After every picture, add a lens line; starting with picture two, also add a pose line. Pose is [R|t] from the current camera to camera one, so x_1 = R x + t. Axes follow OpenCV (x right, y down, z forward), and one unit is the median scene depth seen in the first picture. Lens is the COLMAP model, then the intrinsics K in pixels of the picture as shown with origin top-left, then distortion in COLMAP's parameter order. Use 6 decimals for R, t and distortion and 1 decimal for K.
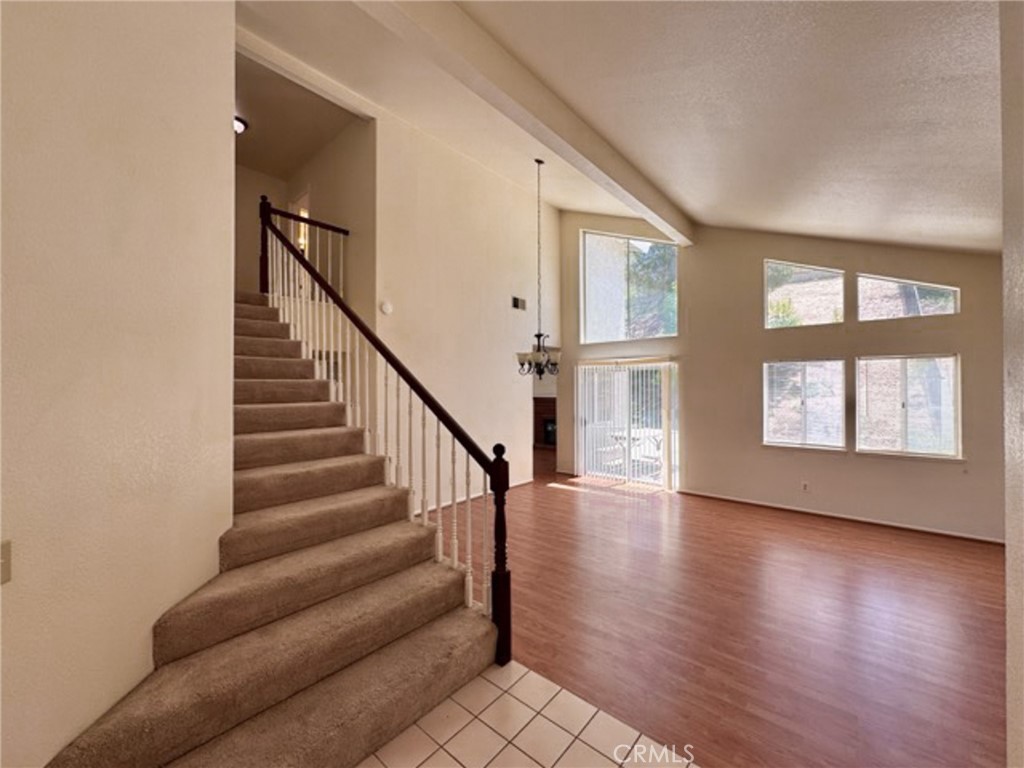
lens RADIAL K [[409.6, 0, 510.3], [0, 409.6, 384.5], [0, 0, 1]] dist [-0.002689, -0.000088]
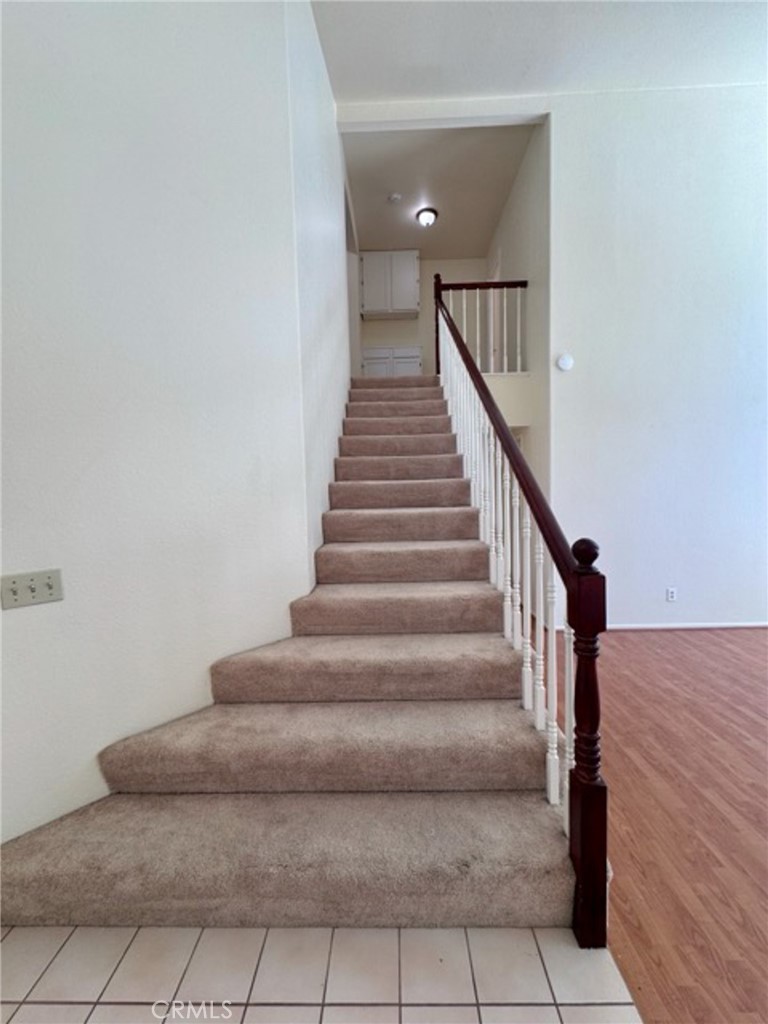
lens RADIAL K [[409.6, 0, 384.0], [0, 409.6, 512.0], [0, 0, 1]] dist [-0.002689, -0.000088]
pose [[0.638258, 0.040441, -0.768759, 0.201336], [0.026712, 0.996854, 0.074617, 0.067817], [0.769359, -0.068160, 0.635170, 0.484223]]
